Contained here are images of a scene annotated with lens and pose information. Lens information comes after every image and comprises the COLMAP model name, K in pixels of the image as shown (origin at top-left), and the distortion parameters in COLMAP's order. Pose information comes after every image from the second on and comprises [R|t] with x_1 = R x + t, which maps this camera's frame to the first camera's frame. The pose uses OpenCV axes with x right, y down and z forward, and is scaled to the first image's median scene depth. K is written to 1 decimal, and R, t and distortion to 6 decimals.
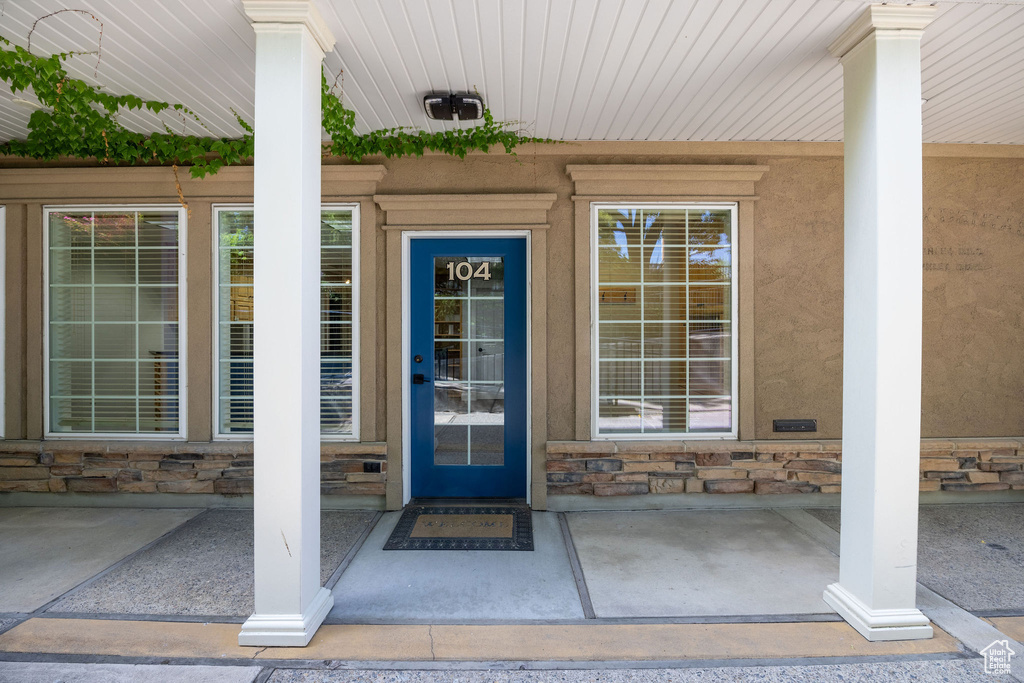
lens RADIAL K [[445.8, 0, 513.7], [0, 445.8, 330.4], [0, 0, 1]] dist [-0.009921, 0.000162]
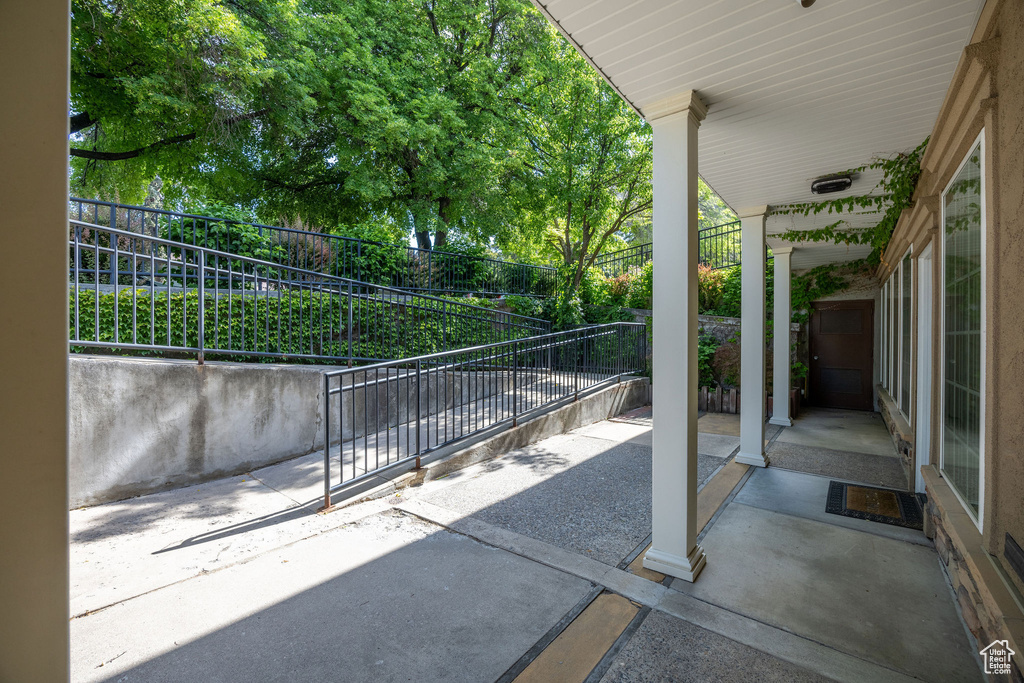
lens RADIAL K [[417.1, 0, 507.0], [0, 417.1, 339.3], [0, 0, 1]] dist [-0.008369, 0.000113]
pose [[-0.632415, 0.009656, -0.774570, 1.293503], [-0.003892, 0.999870, 0.015642, -0.018288], [0.774620, 0.012907, -0.632295, 0.862621]]
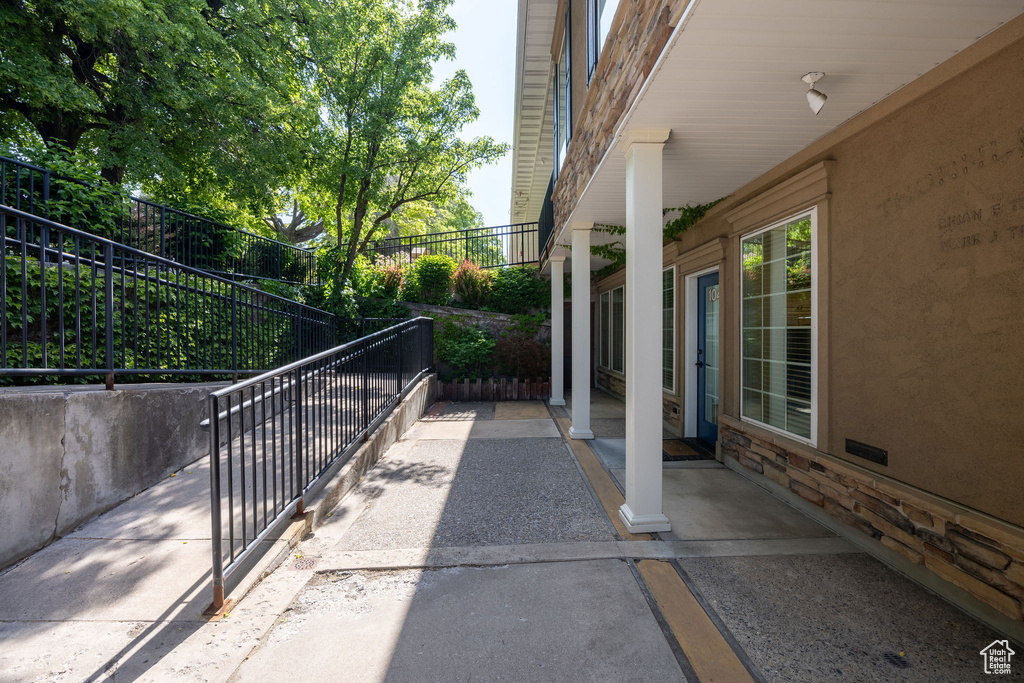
lens RADIAL K [[448.3, 0, 514.3], [0, 448.3, 333.9], [0, 0, 1]] dist [-0.012545, 0.001194]
pose [[0.015585, 0.011263, -0.999815, 1.470432], [-0.001125, 0.999936, 0.011247, -0.015917], [0.999878, 0.000950, 0.015597, 0.327676]]
